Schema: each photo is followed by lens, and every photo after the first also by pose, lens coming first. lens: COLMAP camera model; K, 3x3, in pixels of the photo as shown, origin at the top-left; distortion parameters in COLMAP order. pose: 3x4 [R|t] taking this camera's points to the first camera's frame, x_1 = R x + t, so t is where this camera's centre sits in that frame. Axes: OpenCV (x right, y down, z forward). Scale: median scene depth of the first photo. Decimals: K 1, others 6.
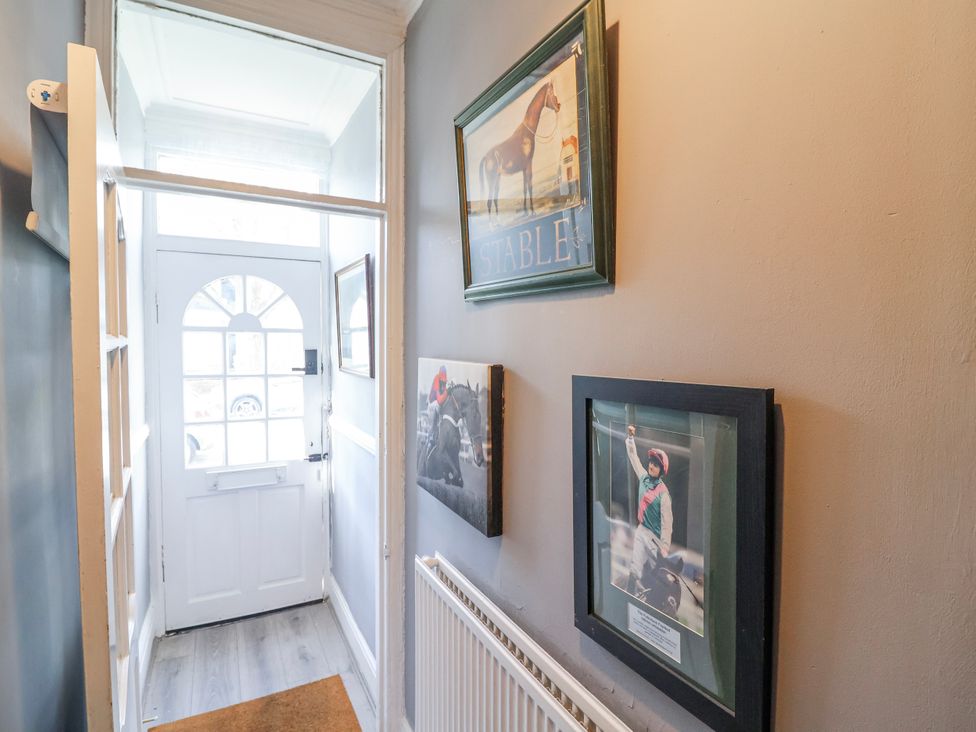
lens RADIAL K [[510.1, 0, 487.1], [0, 510.1, 364.8], [0, 0, 1]] dist [0.000771, -0.014210]
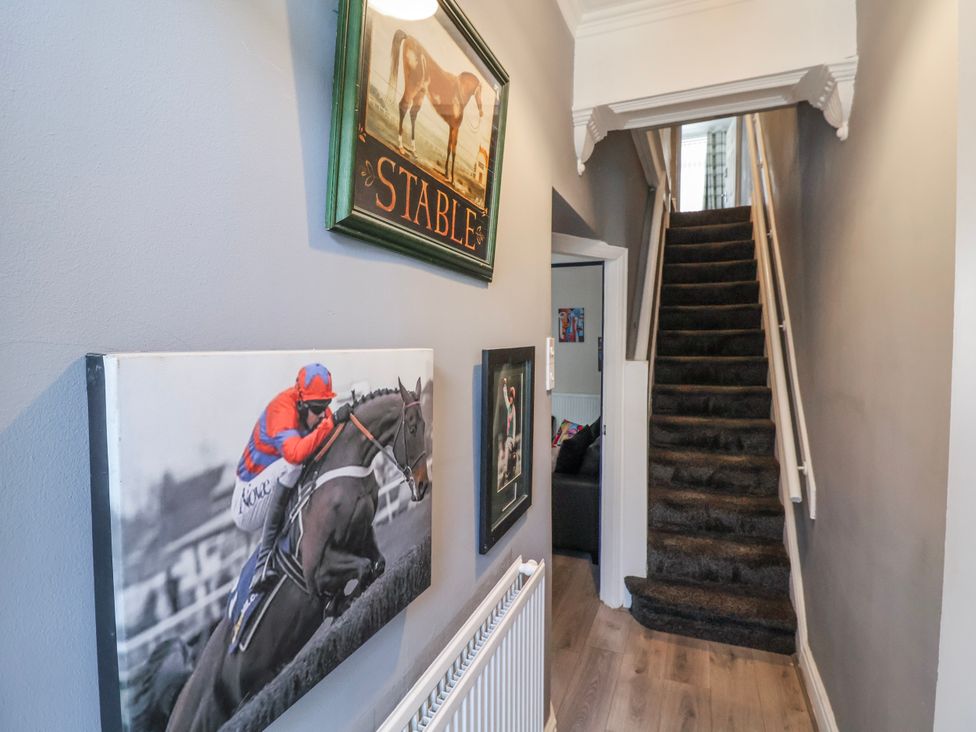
lens RADIAL K [[510.1, 0, 487.1], [0, 510.1, 364.8], [0, 0, 1]] dist [0.000771, -0.014210]
pose [[-0.637817, -0.041031, 0.769094, -0.559008], [0.030022, 0.996497, 0.078060, -0.028826], [-0.769603, 0.072878, -0.634351, 1.286179]]
